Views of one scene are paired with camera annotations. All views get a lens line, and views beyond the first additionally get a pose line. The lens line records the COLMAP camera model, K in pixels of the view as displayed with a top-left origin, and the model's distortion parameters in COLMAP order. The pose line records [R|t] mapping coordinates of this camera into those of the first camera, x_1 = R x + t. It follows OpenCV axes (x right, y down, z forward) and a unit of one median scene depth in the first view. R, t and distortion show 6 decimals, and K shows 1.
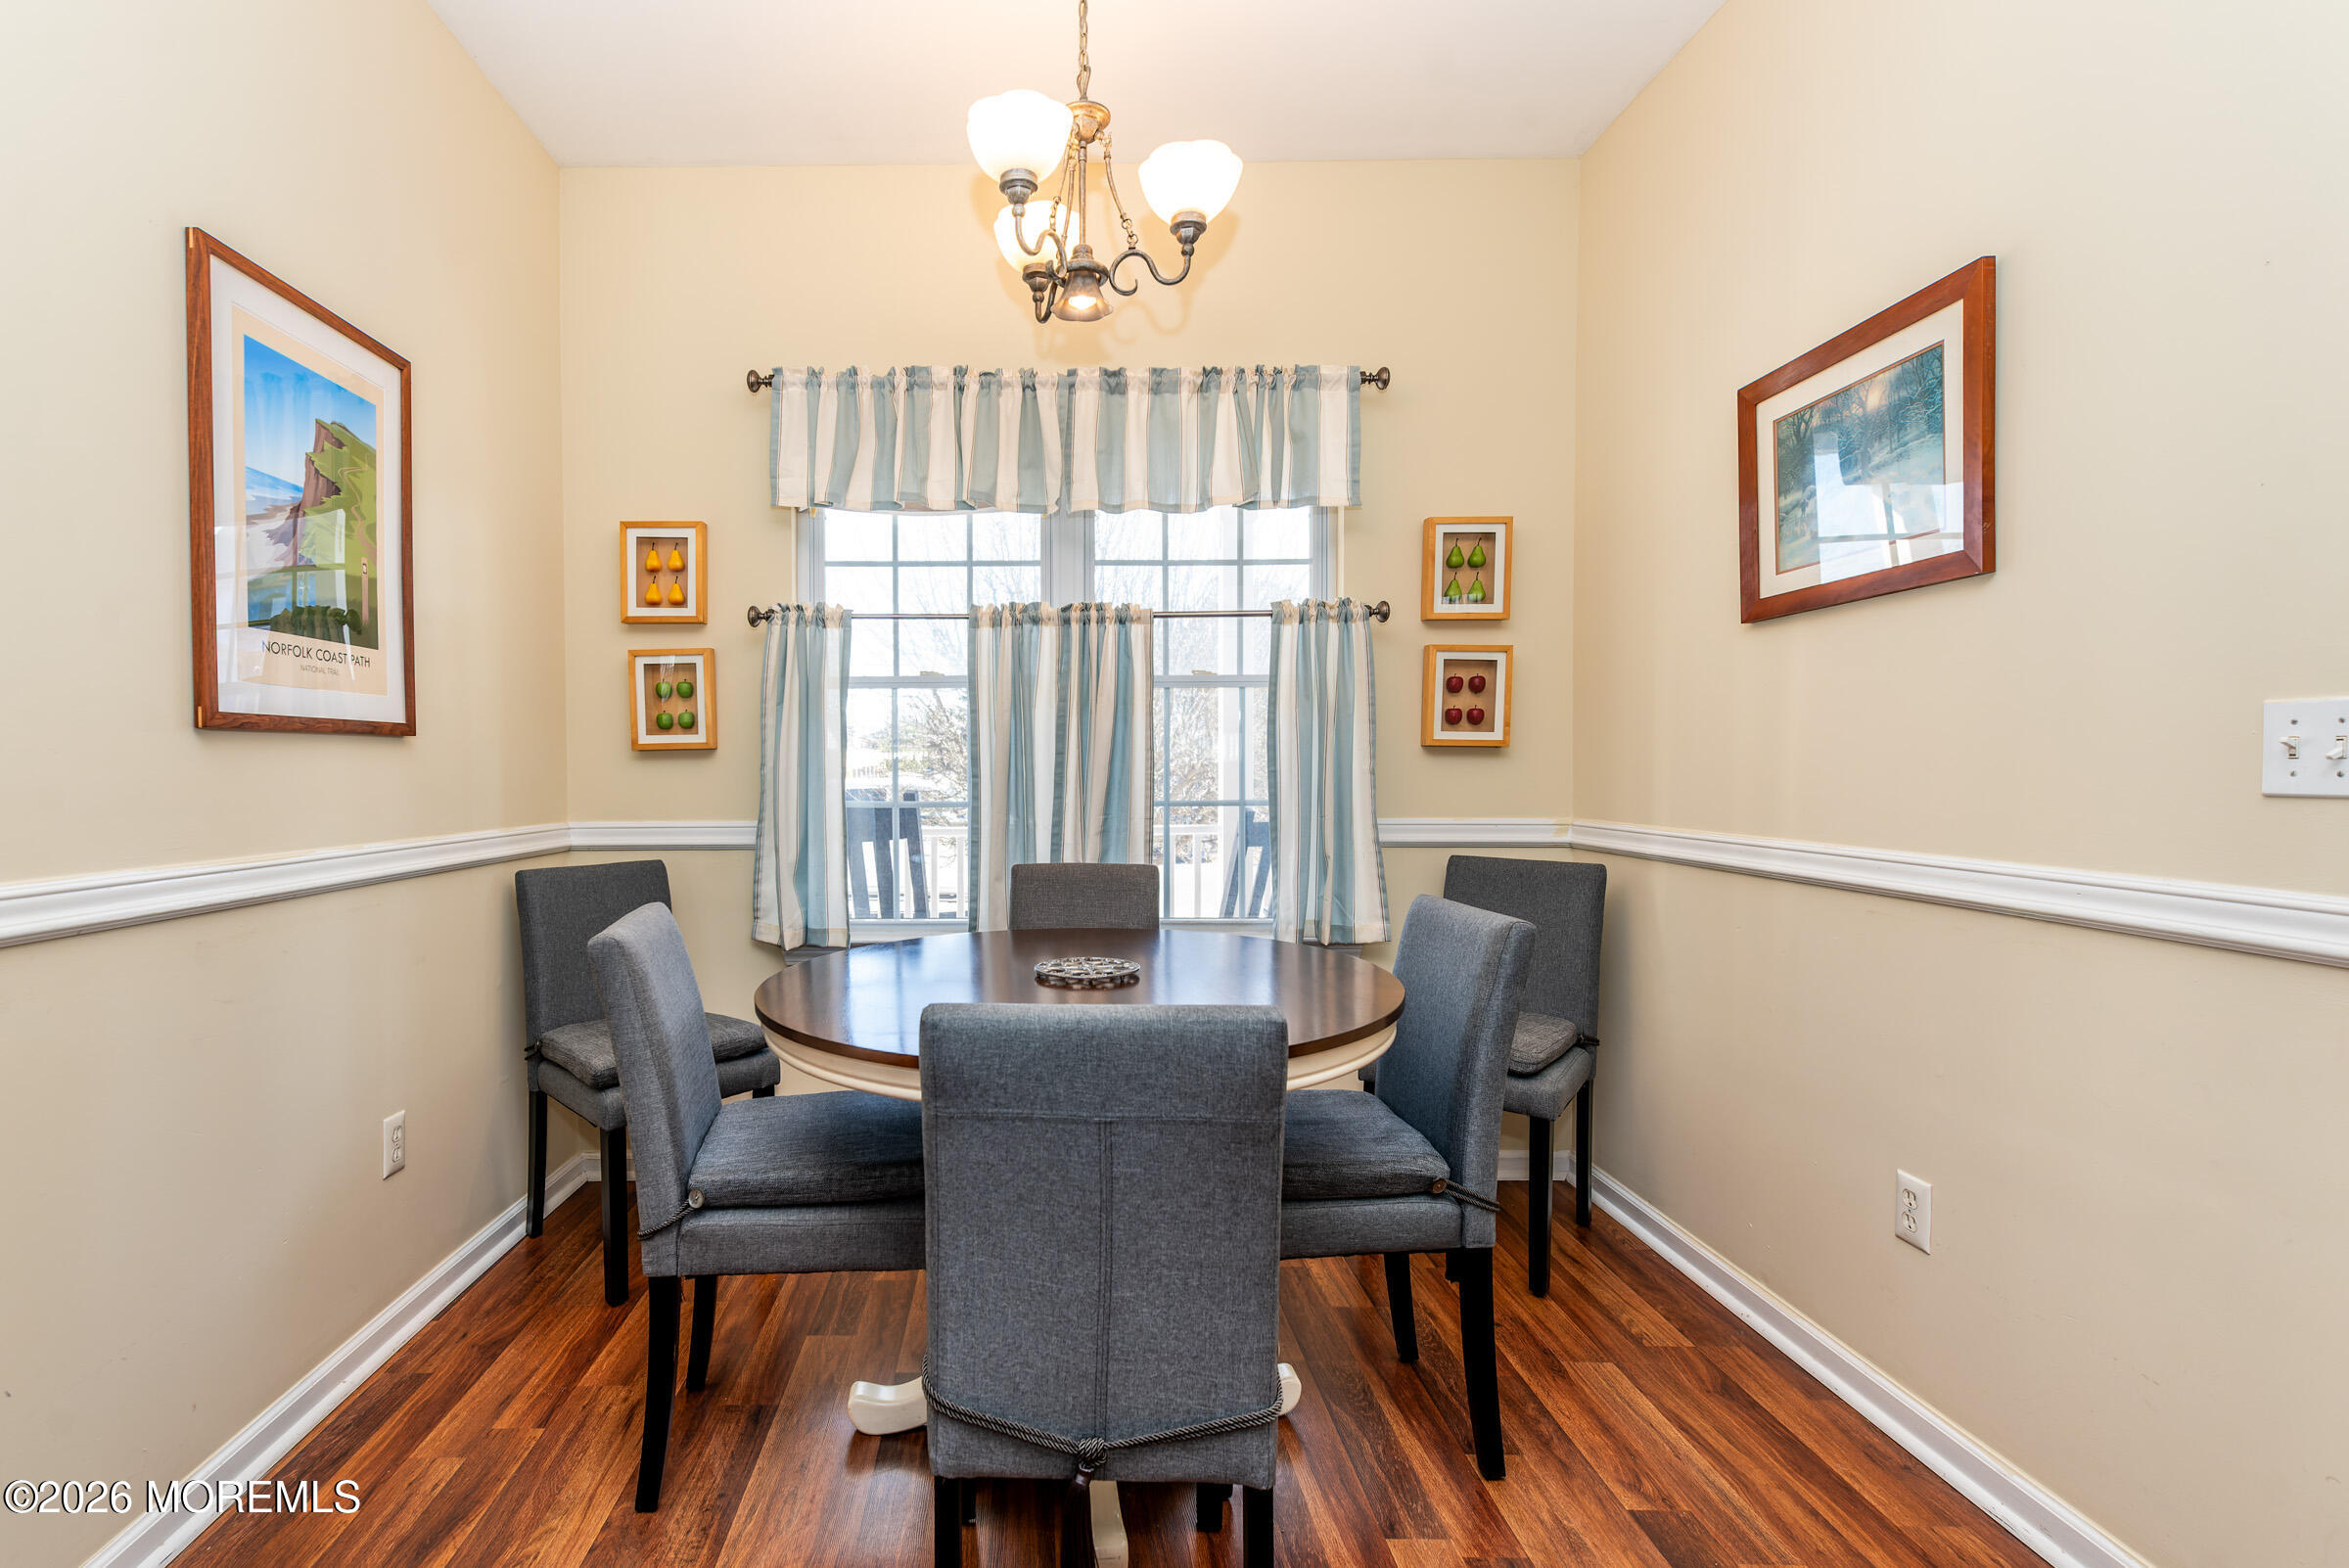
lens RADIAL K [[1018.8, 0, 1020.8], [0, 1018.8, 785.4], [0, 0, 1]] dist [0.002027, 0.000993]
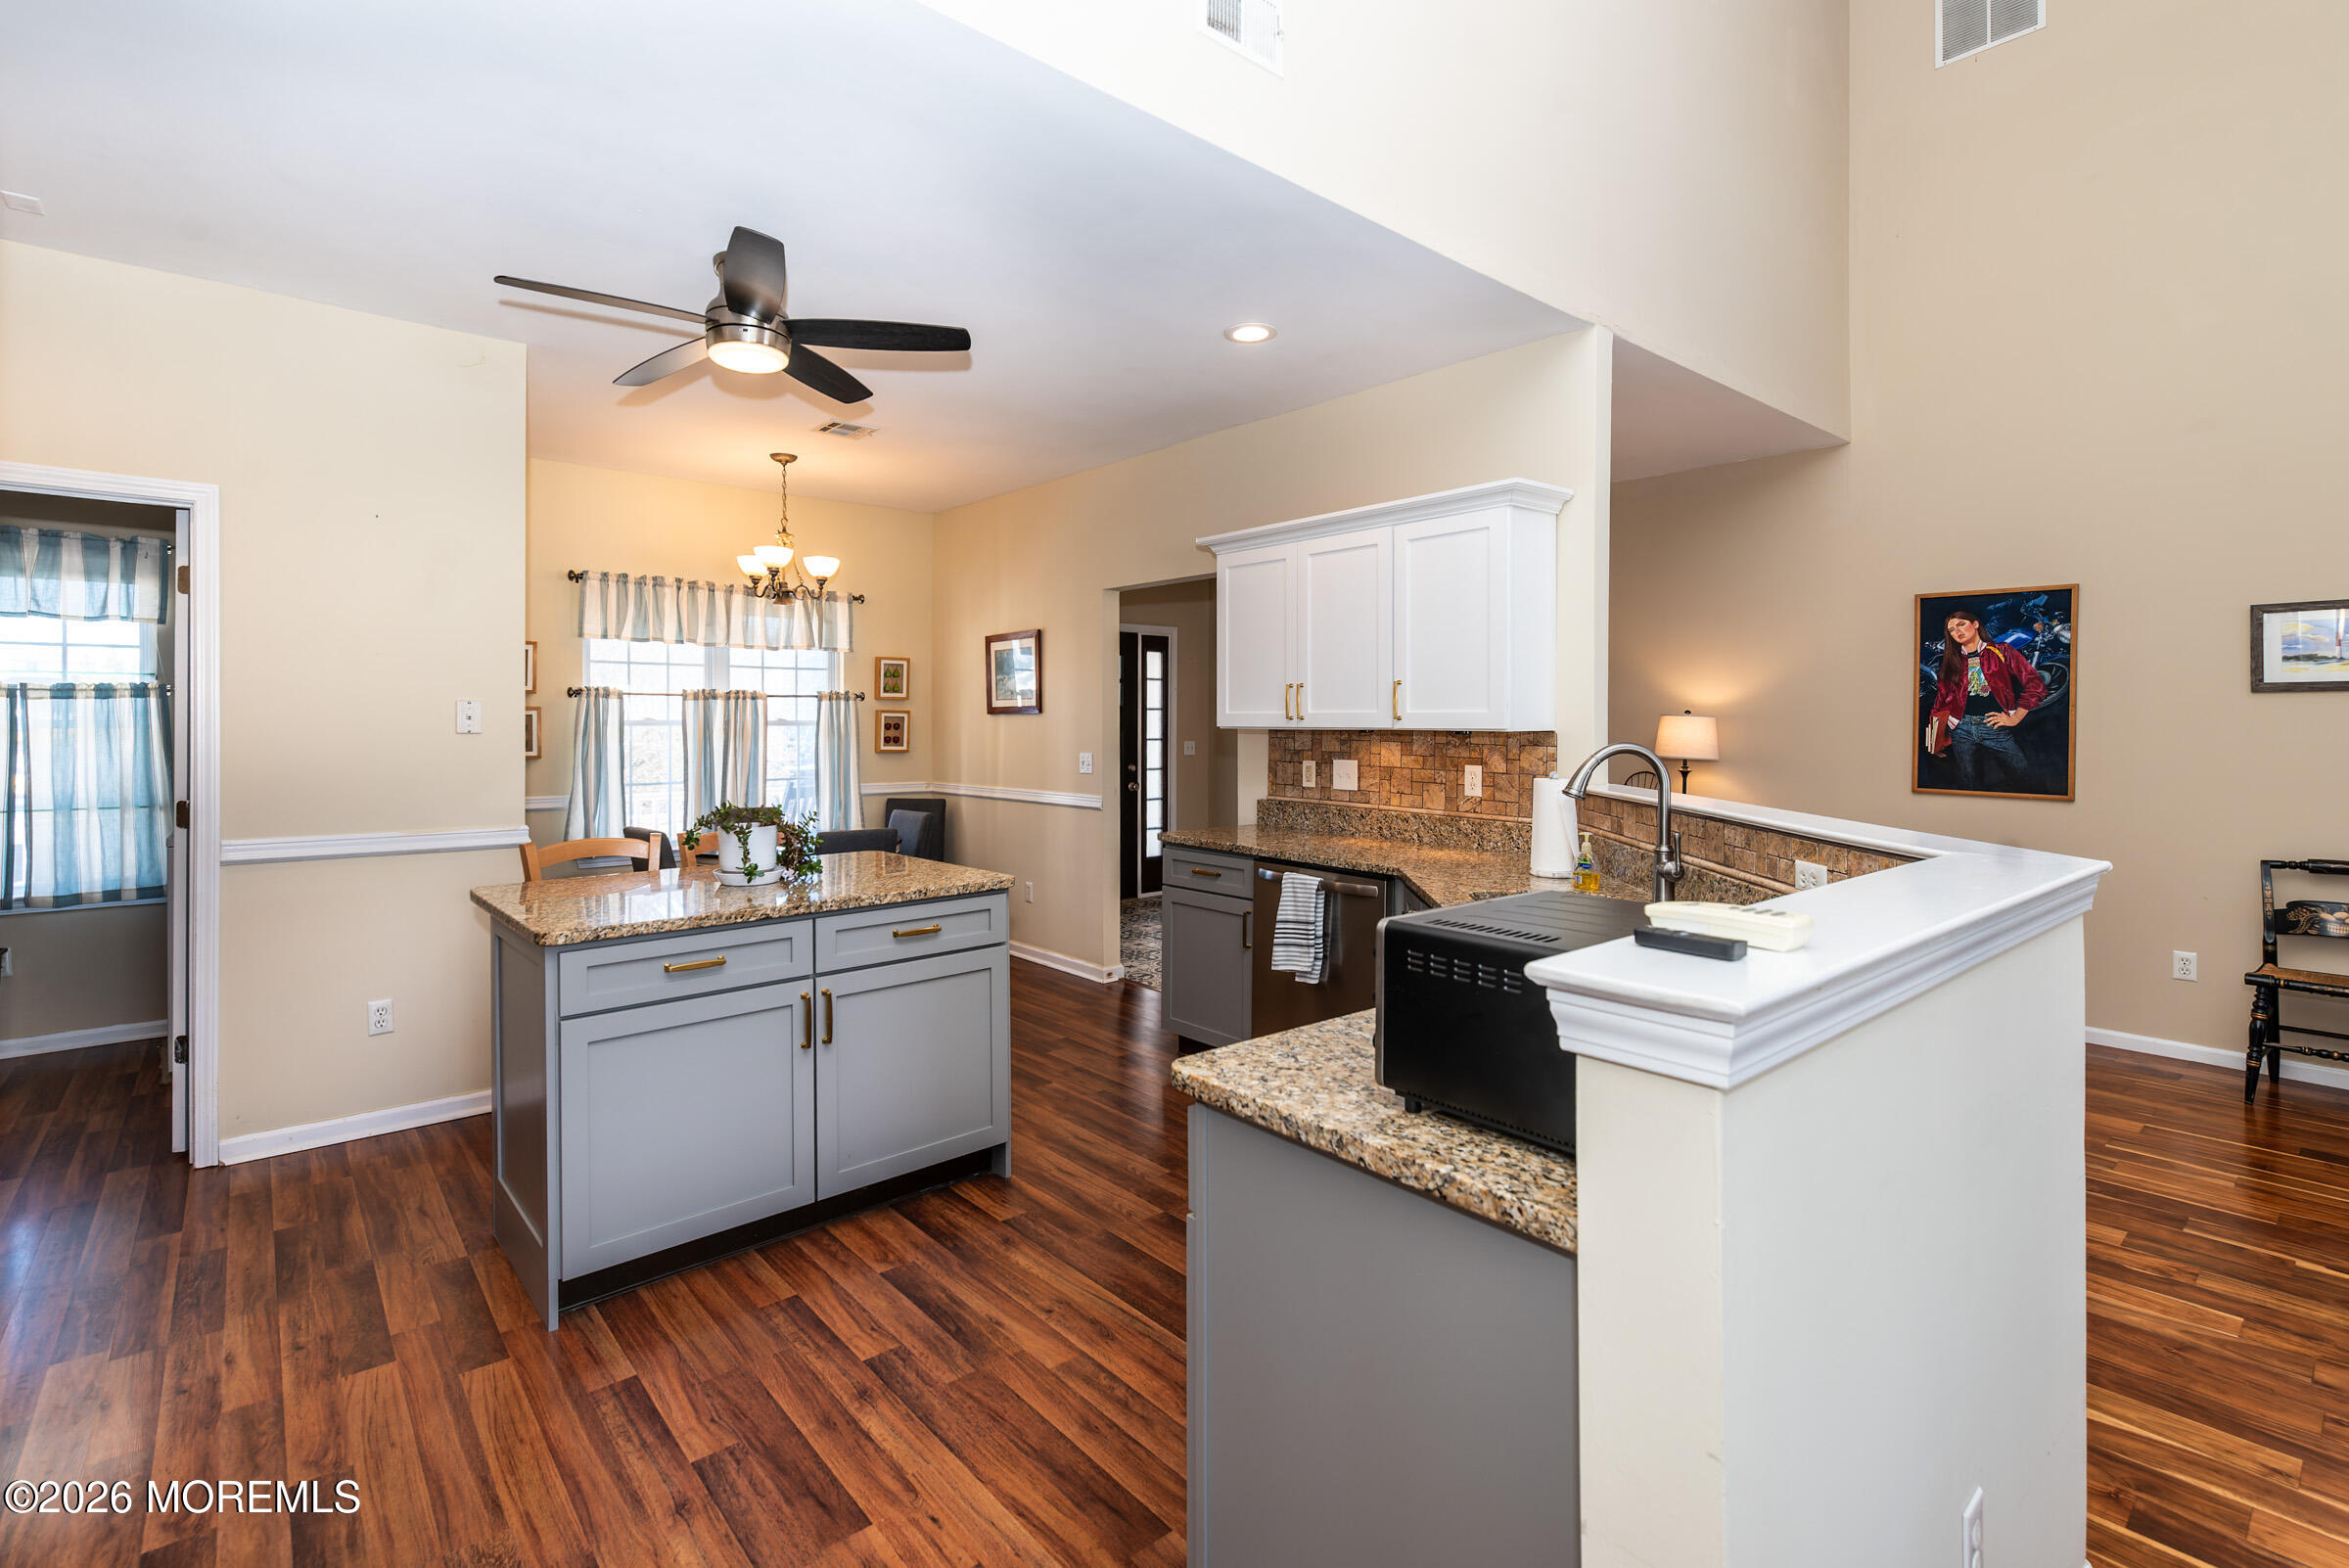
lens RADIAL K [[1081.7, 0, 1144.0], [0, 1081.7, 716.8], [0, 0, 1]] dist [0.008877, 0.000660]
pose [[0.750960, 0.009448, 0.660280, -0.815181], [0.008489, 0.999677, -0.023960, -0.057090], [-0.660293, 0.023598, 0.750637, -1.323111]]
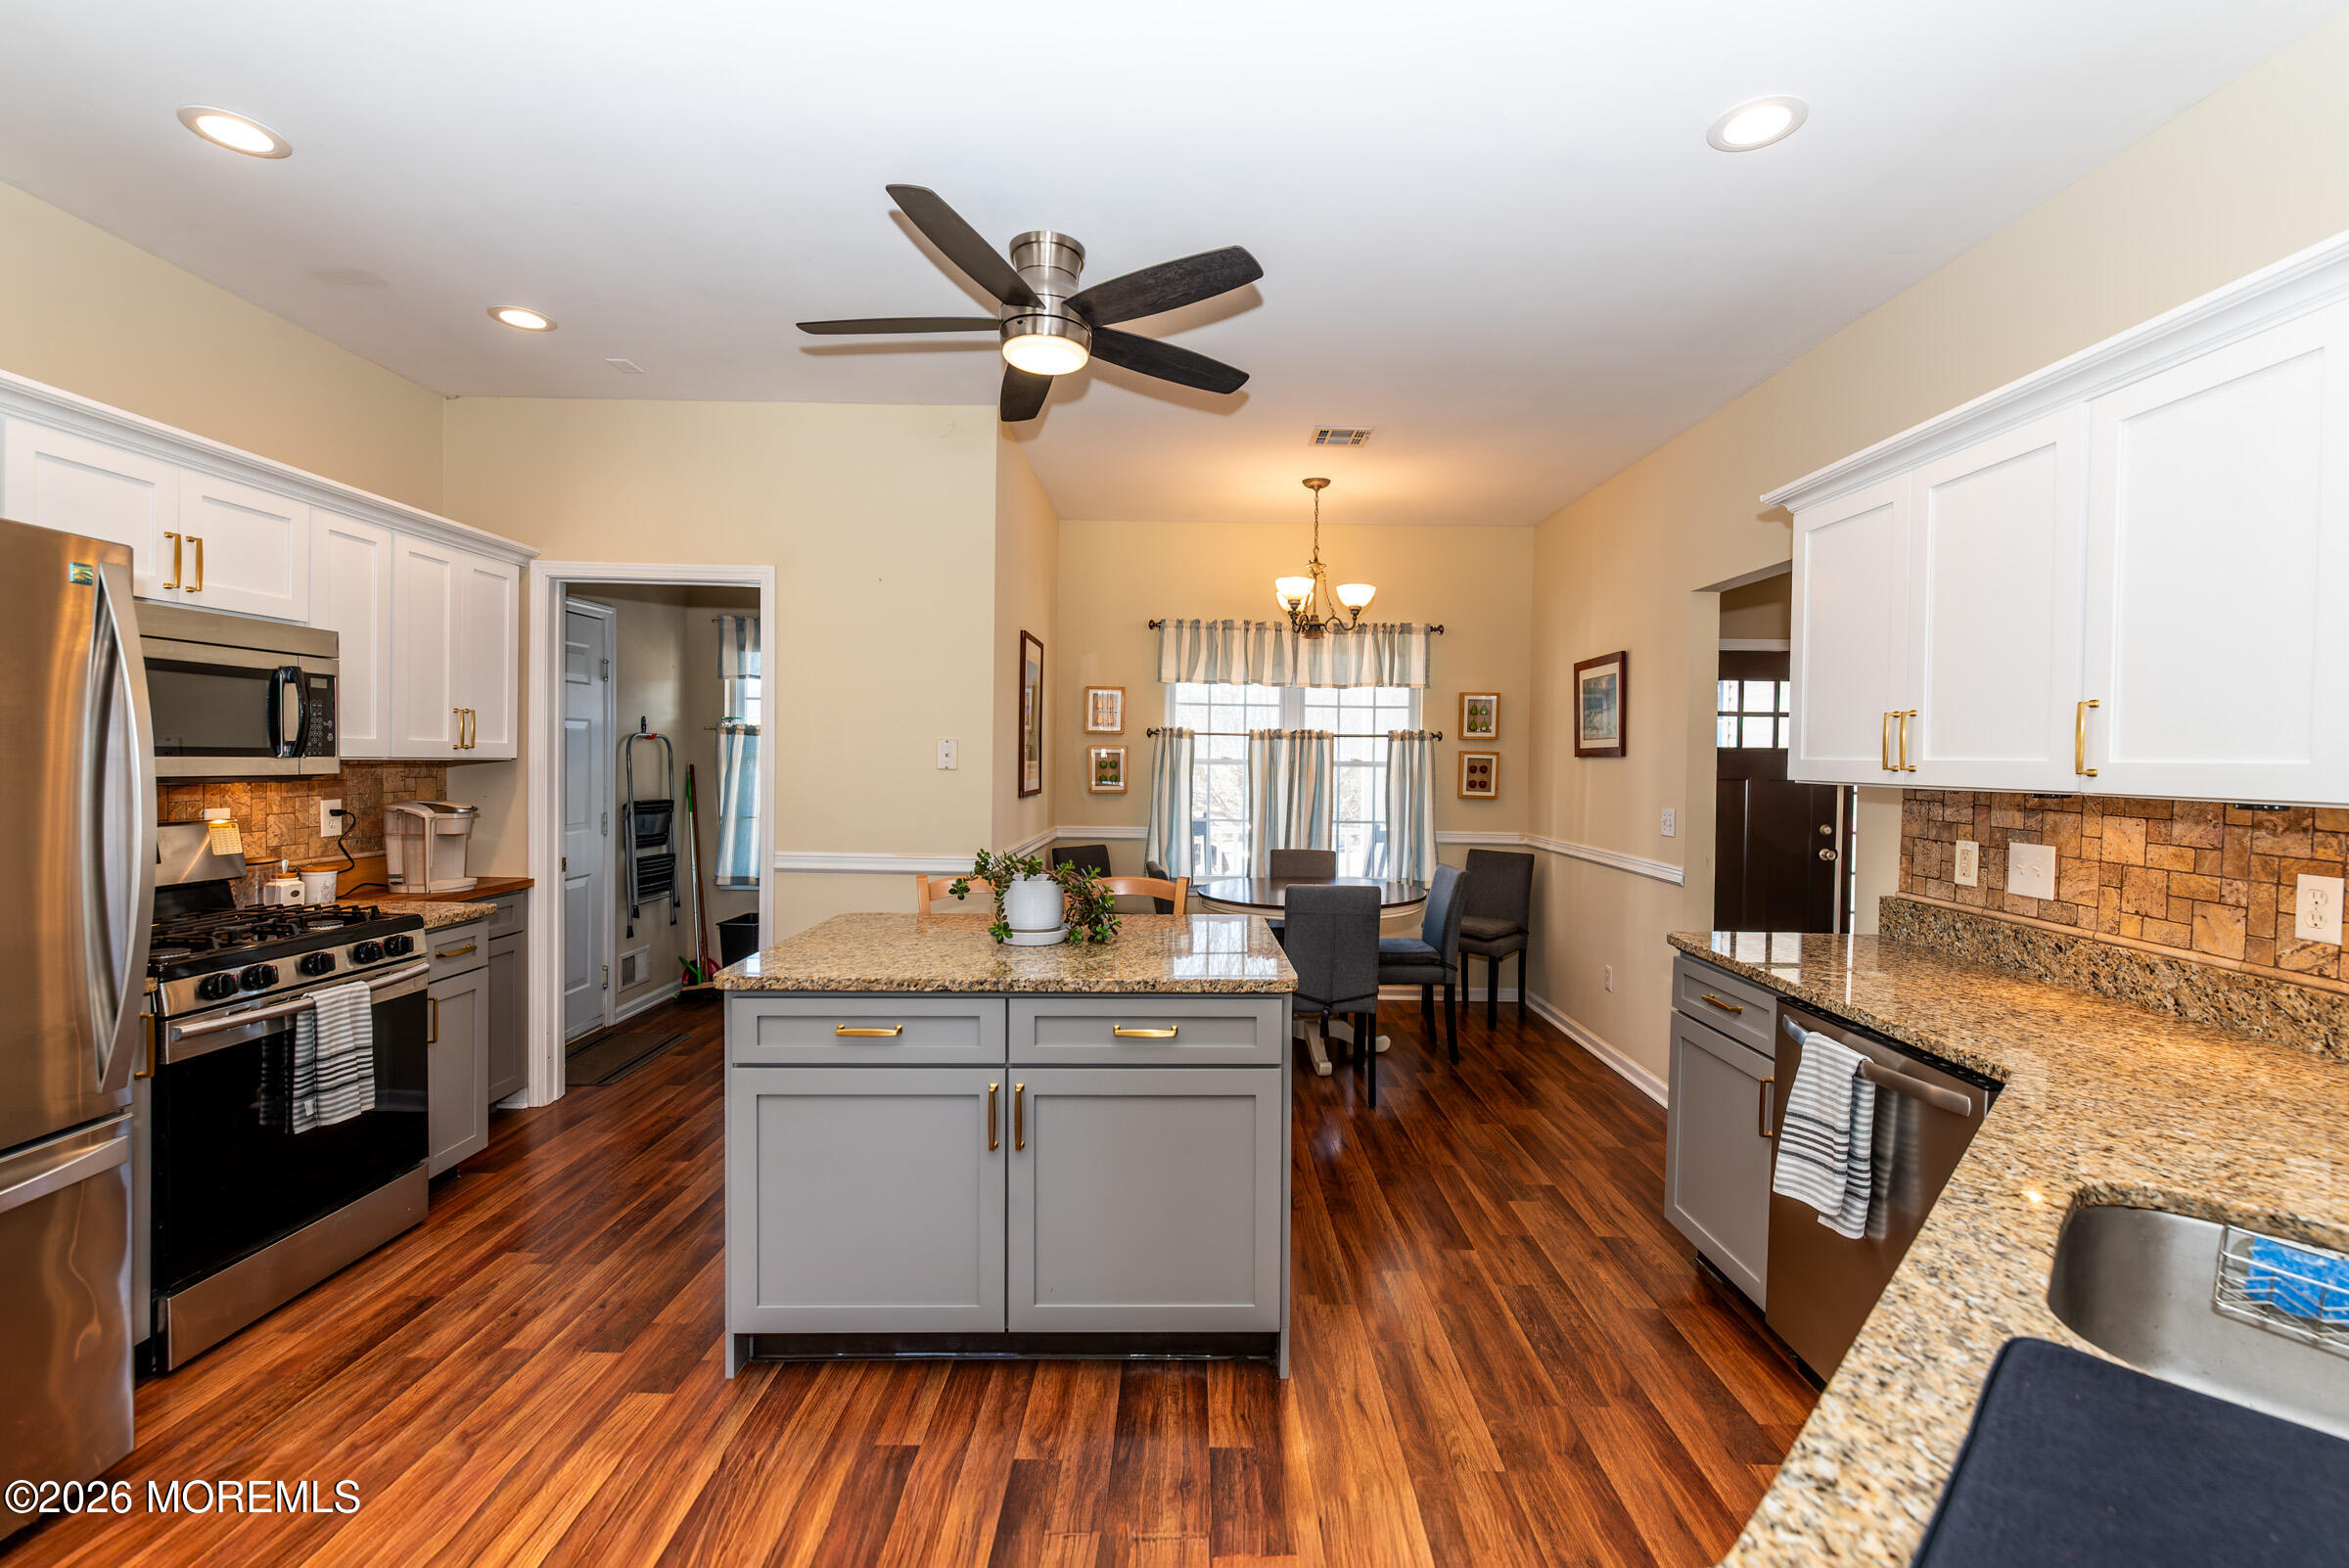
lens RADIAL K [[1018.8, 0, 1176.0], [0, 1018.8, 768.8], [0, 0, 1]] dist [0.002027, 0.000993]
pose [[0.999632, 0.019609, 0.018749, -0.243211], [-0.019458, 0.999777, -0.008199, -0.072529], [-0.018905, 0.007831, 0.999791, -1.153865]]
